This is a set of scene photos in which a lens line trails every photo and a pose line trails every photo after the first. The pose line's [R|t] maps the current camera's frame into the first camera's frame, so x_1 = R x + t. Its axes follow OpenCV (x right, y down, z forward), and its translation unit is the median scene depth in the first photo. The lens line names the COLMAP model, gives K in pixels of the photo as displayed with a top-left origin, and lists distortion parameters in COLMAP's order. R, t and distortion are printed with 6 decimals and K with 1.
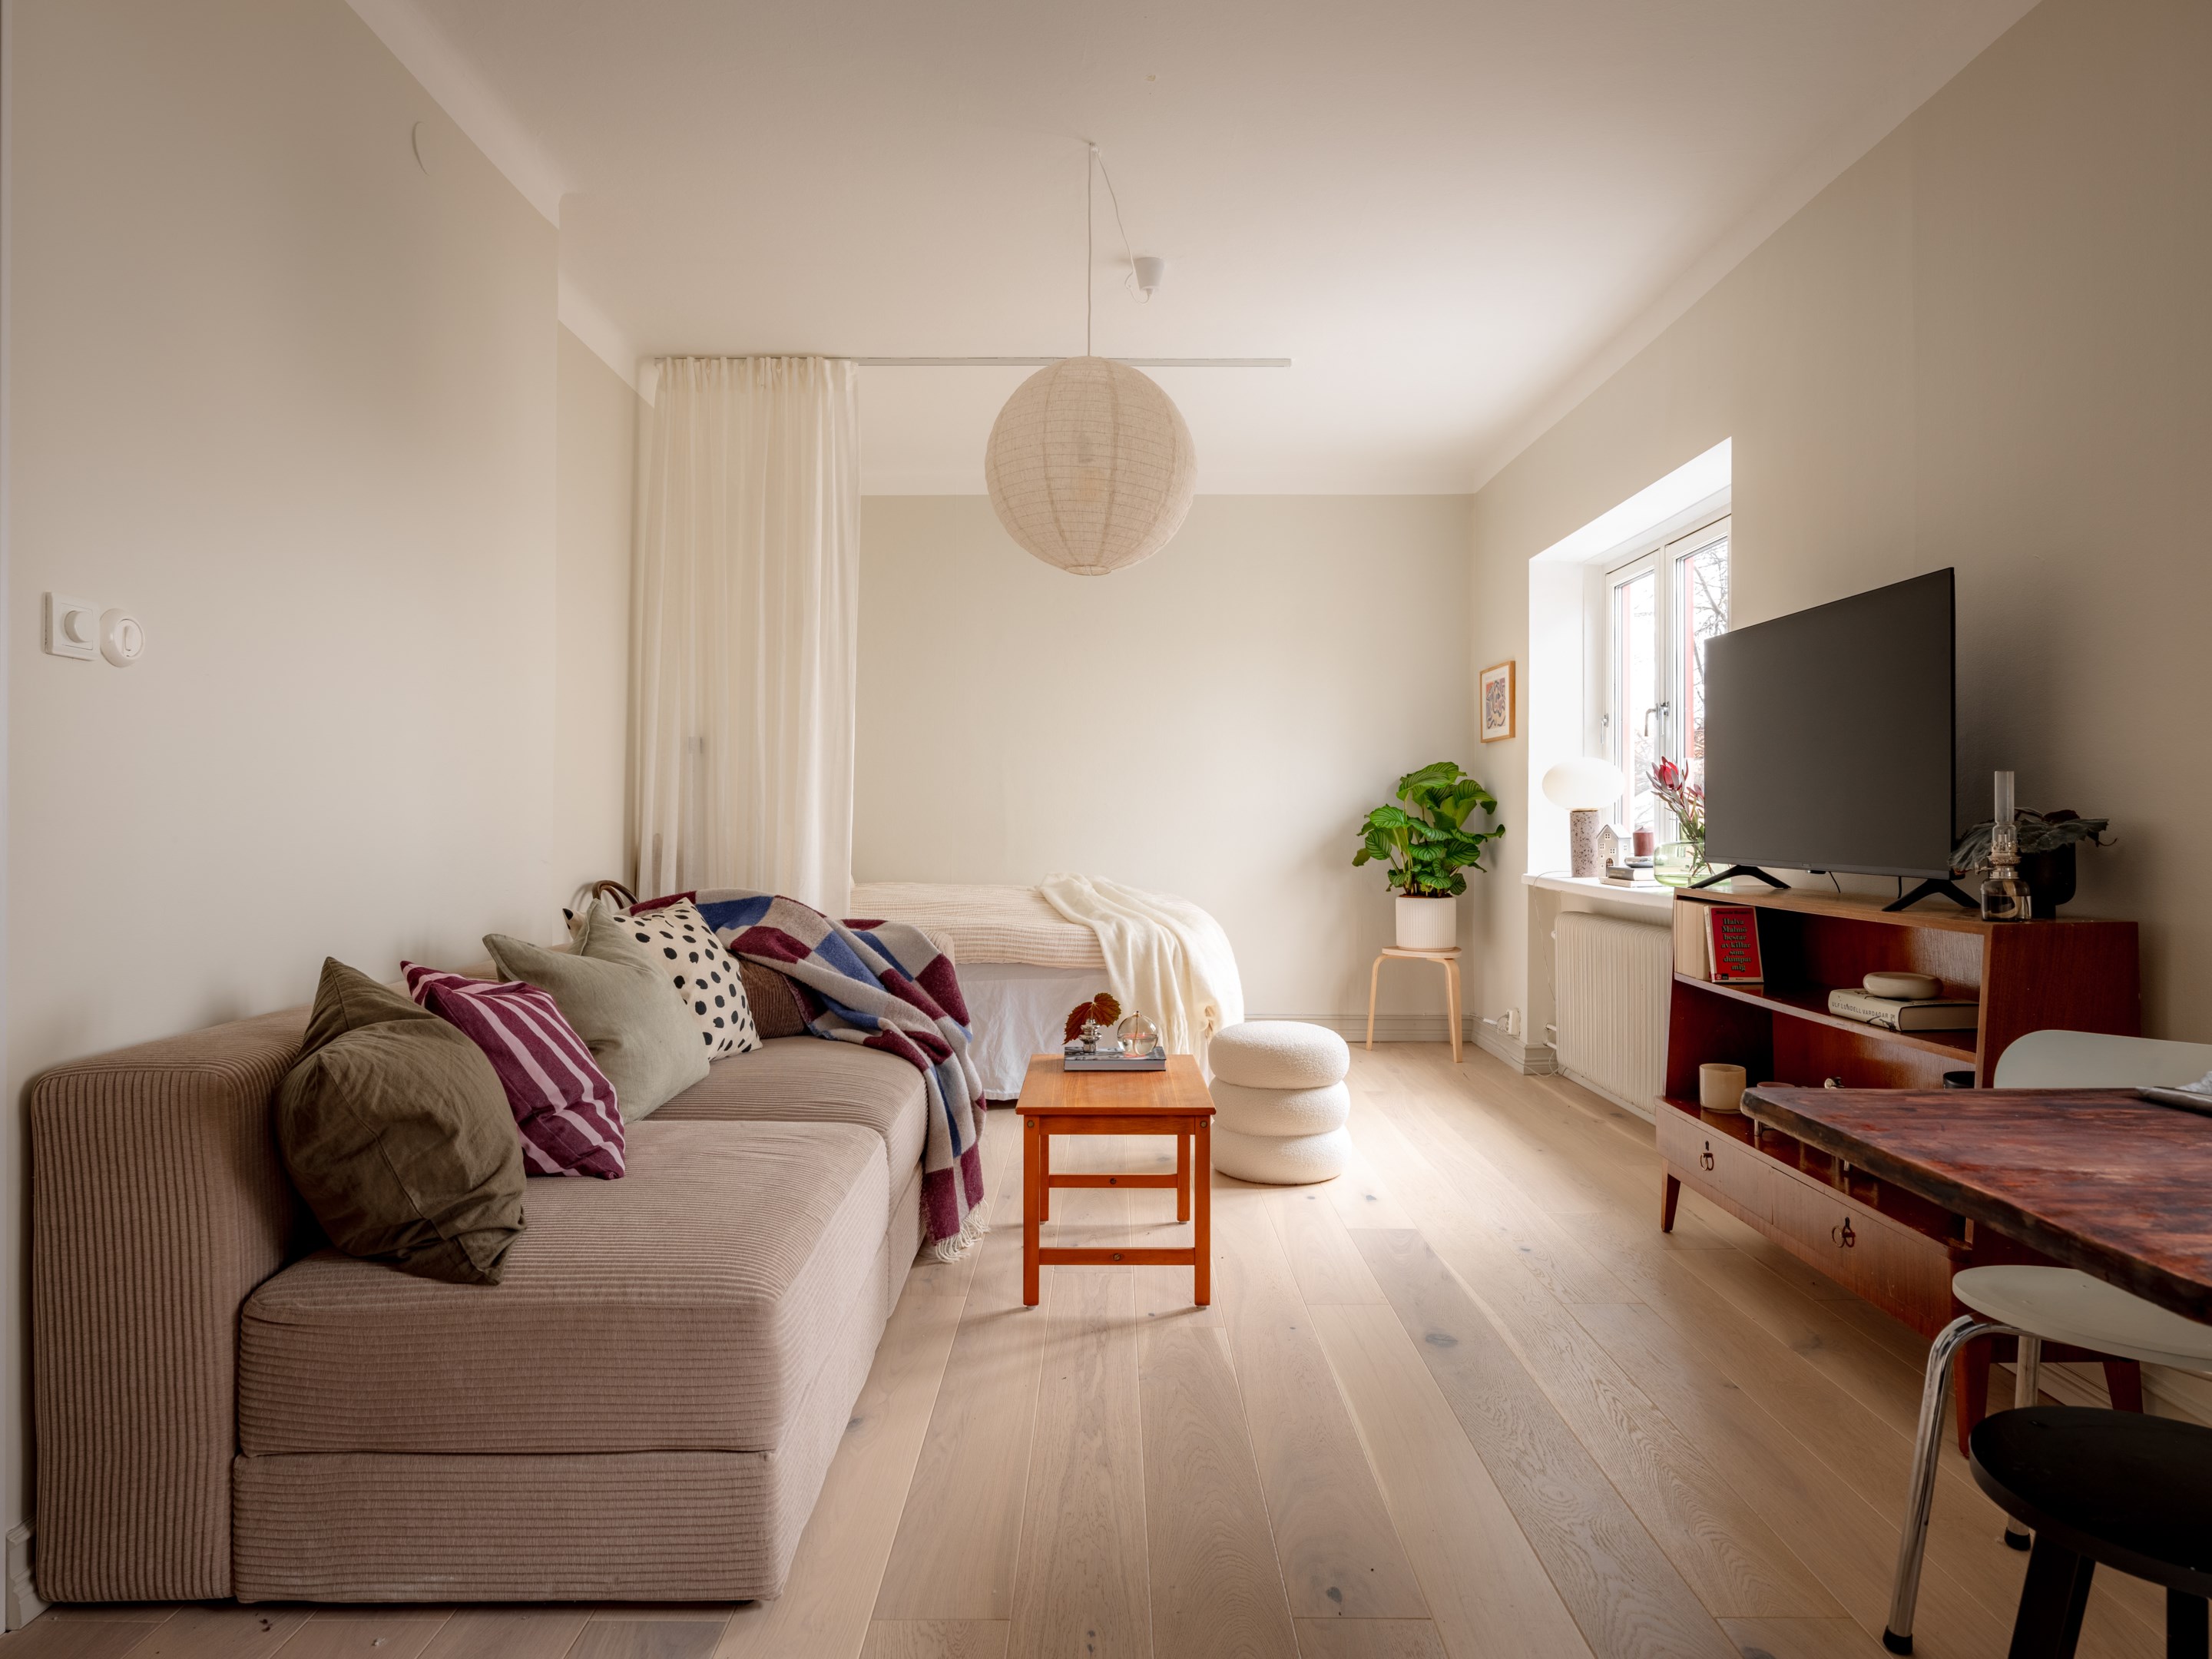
lens RADIAL K [[1328.9, 0, 1100.3], [0, 1328.9, 807.8], [0, 0, 1]] dist [0.001536, 0.001633]
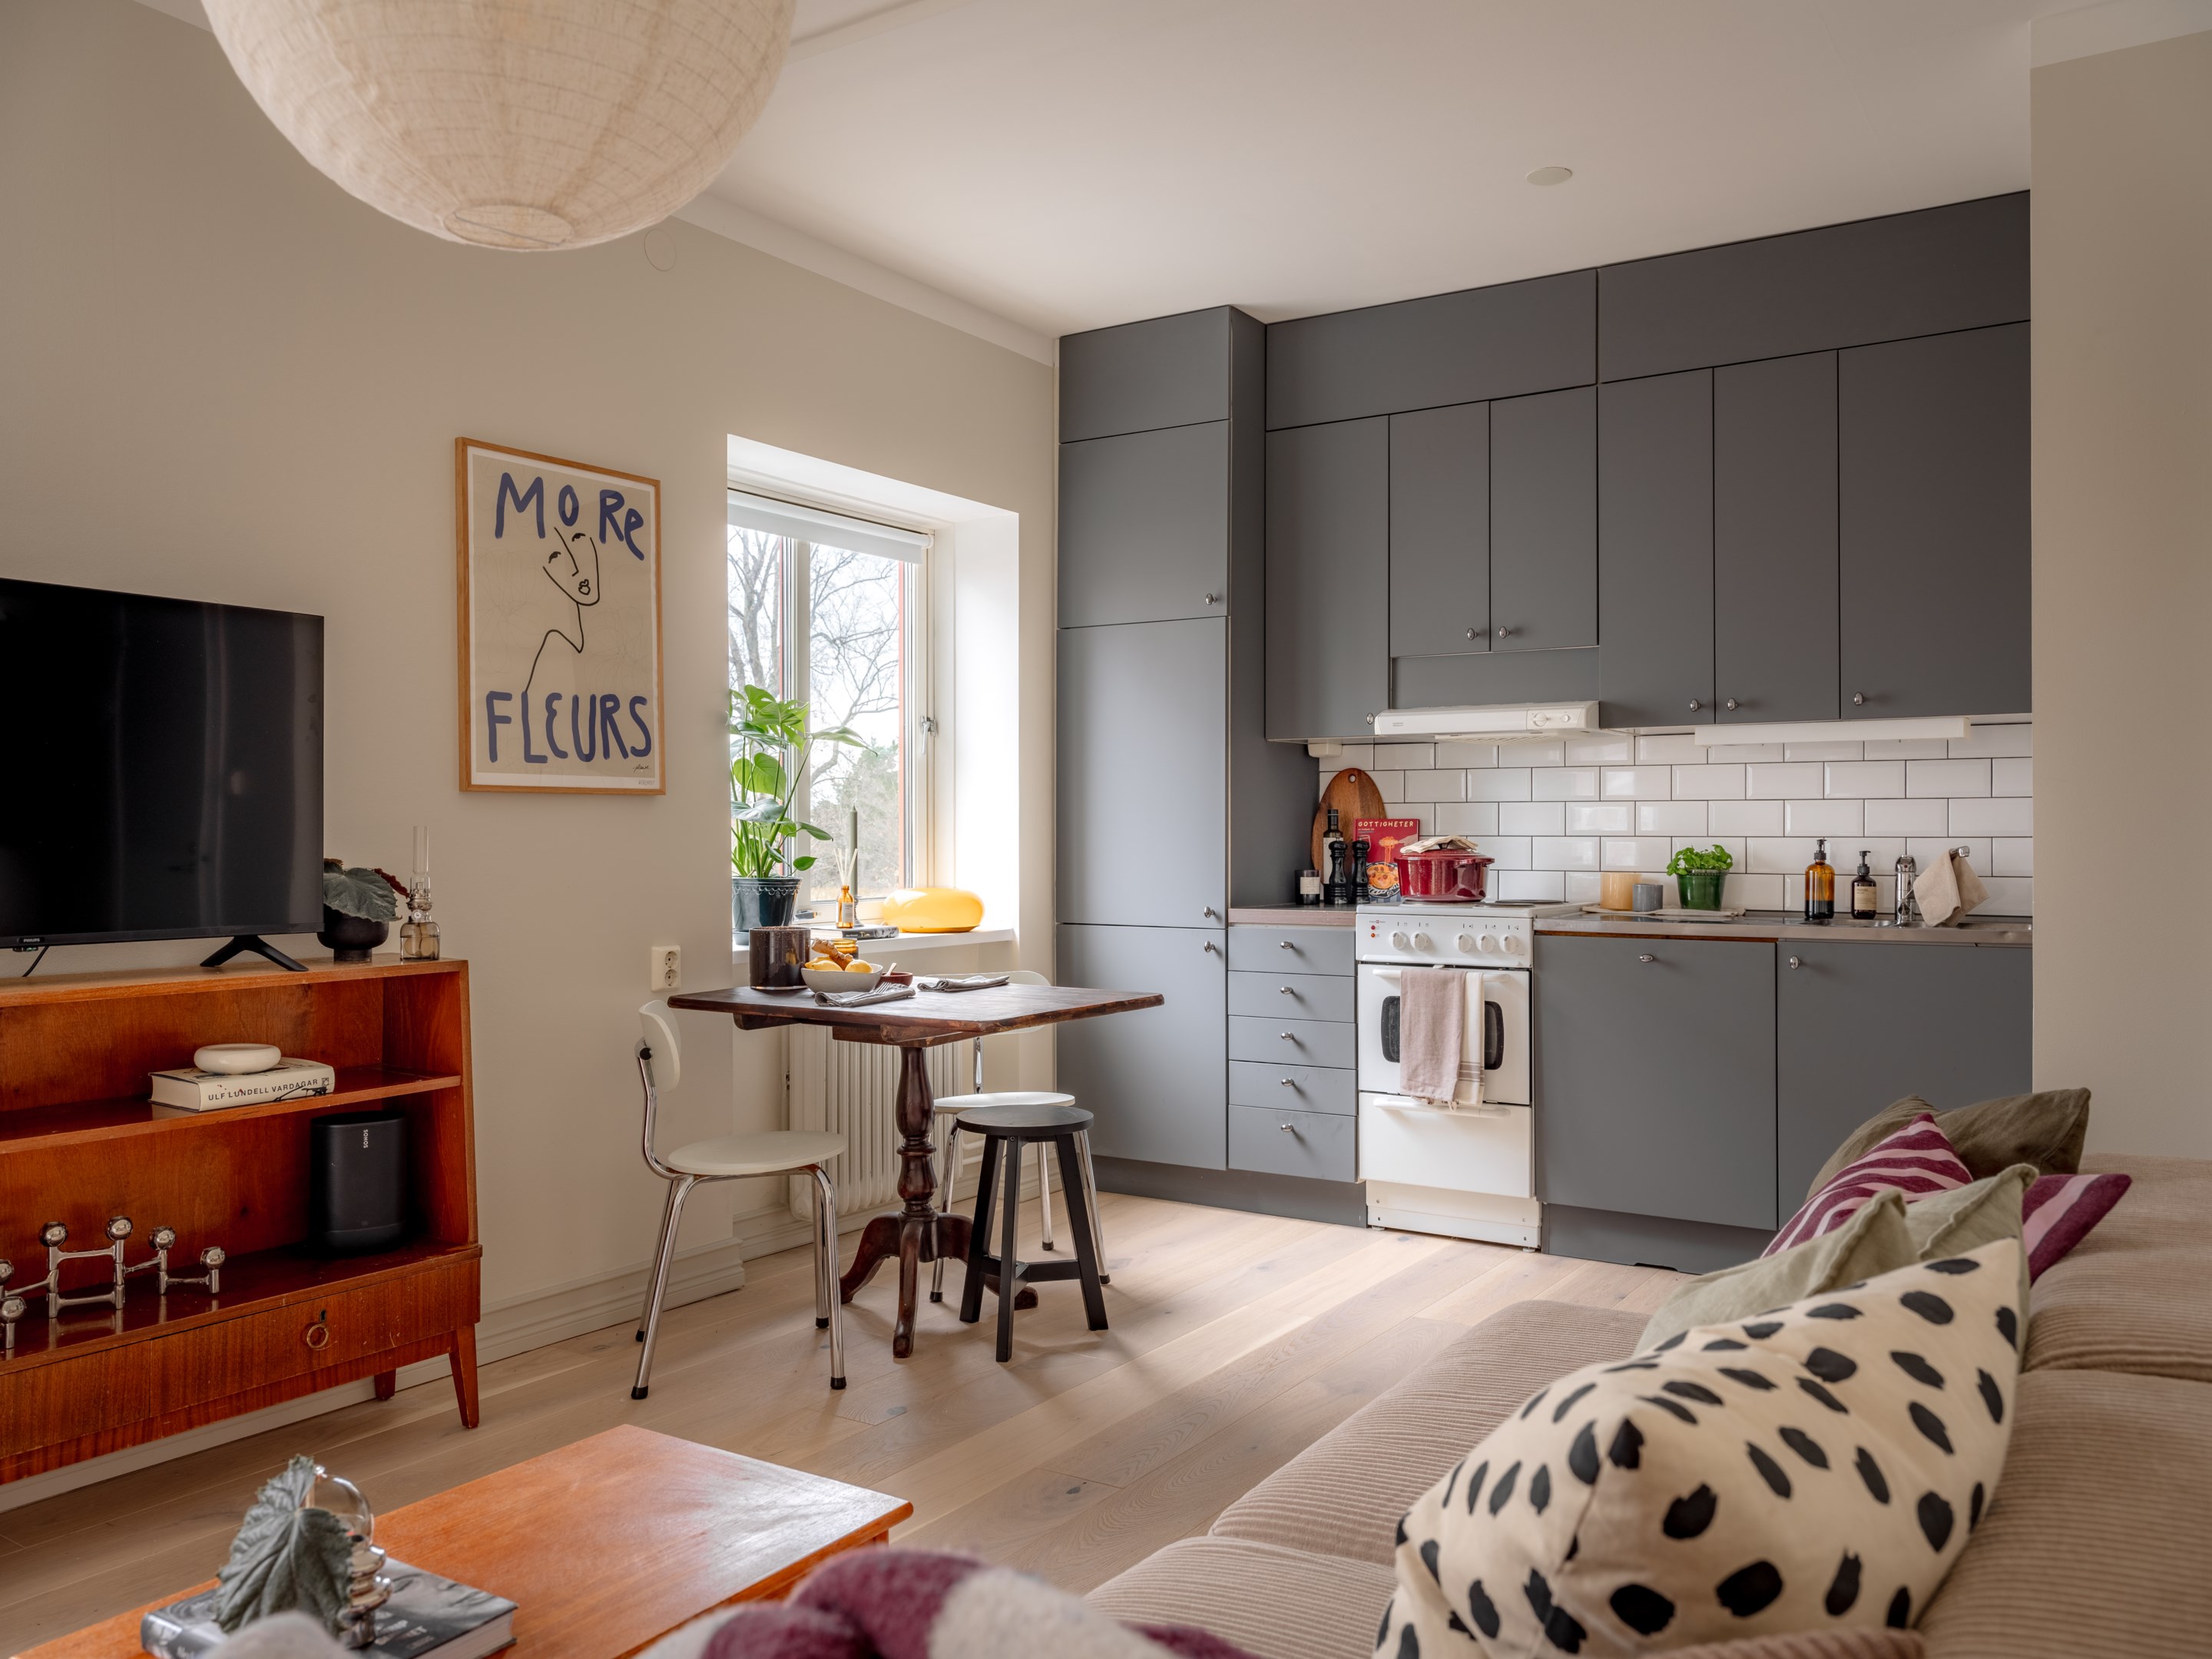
lens RADIAL K [[1687.0, 0, 1106.0], [0, 1687.0, 829.5], [0, 0, 1]] dist [0.006804, -0.005498]
pose [[-0.840836, 0.000910, 0.541289, -0.353037], [-0.006040, 0.999921, -0.011063, -0.007504], [-0.541256, -0.012571, -0.840764, 1.156505]]
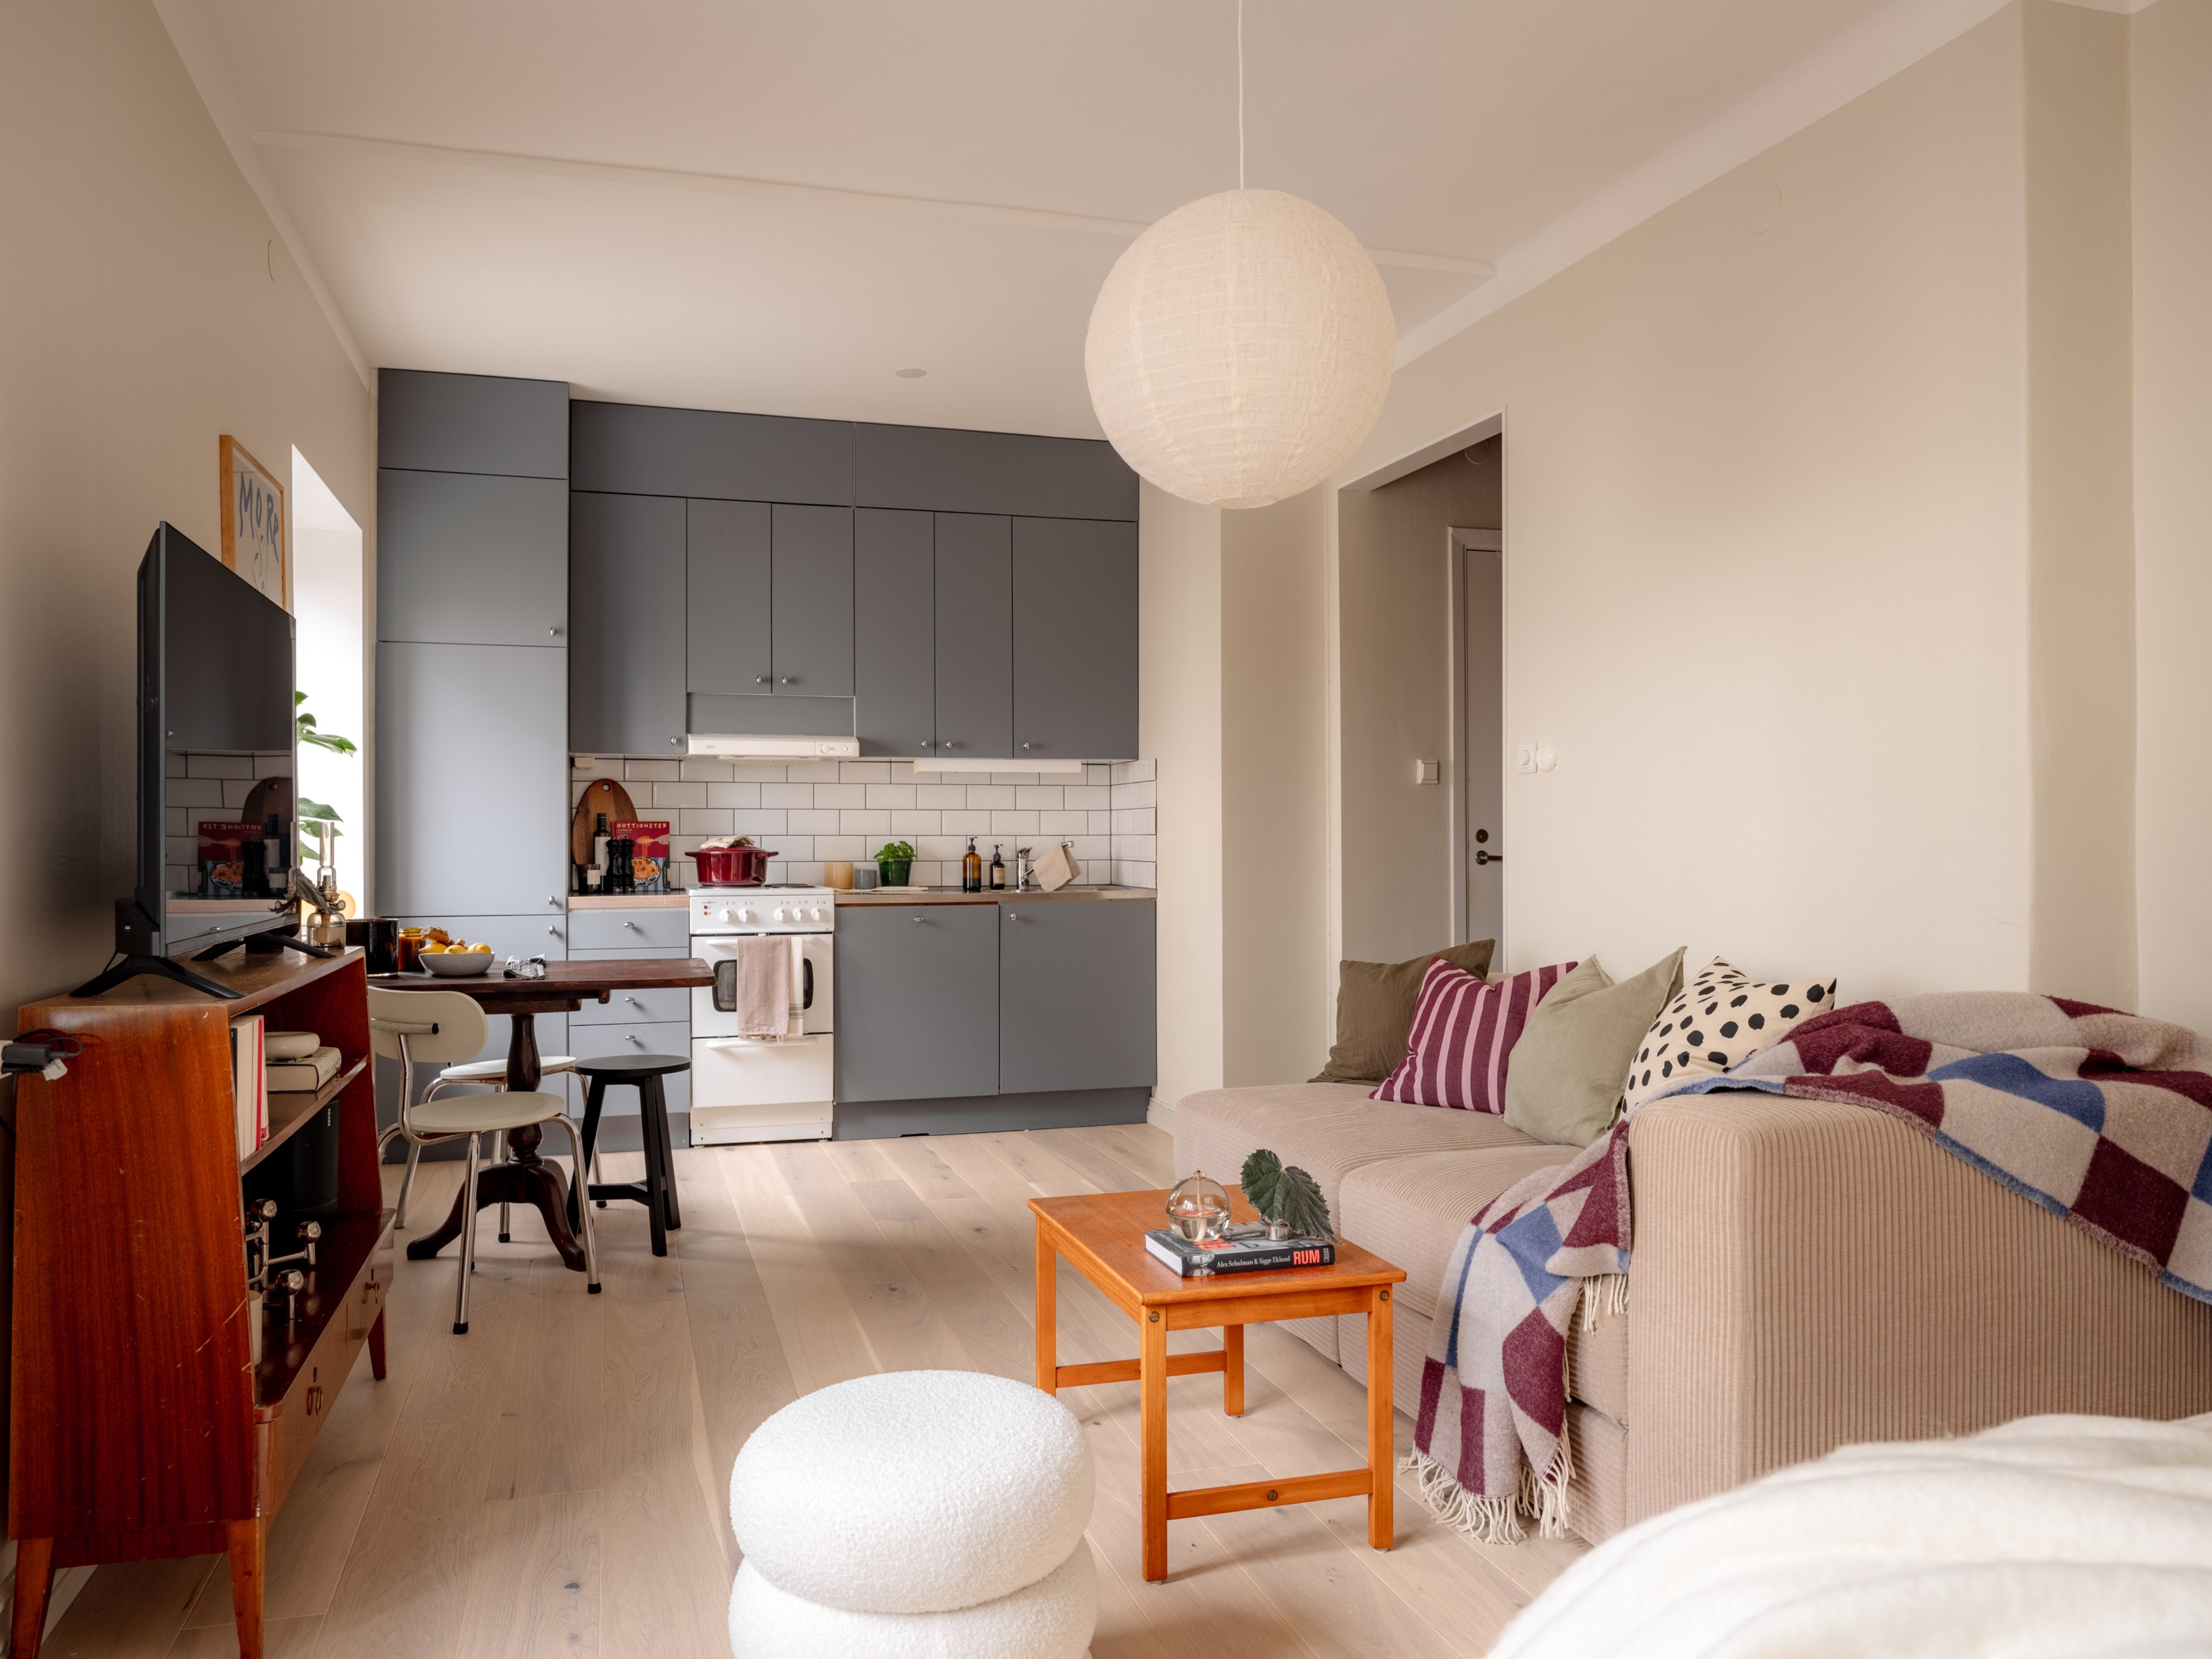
lens RADIAL K [[1640.9, 0, 1102.3], [0, 1640.9, 838.0], [0, 0, 1]] dist [-0.000905, -0.007543]
pose [[-0.956542, 0.001504, -0.291592, 0.273288], [0.004698, 0.999936, -0.010252, 0.003169], [0.291558, -0.011176, -0.956488, 1.590860]]
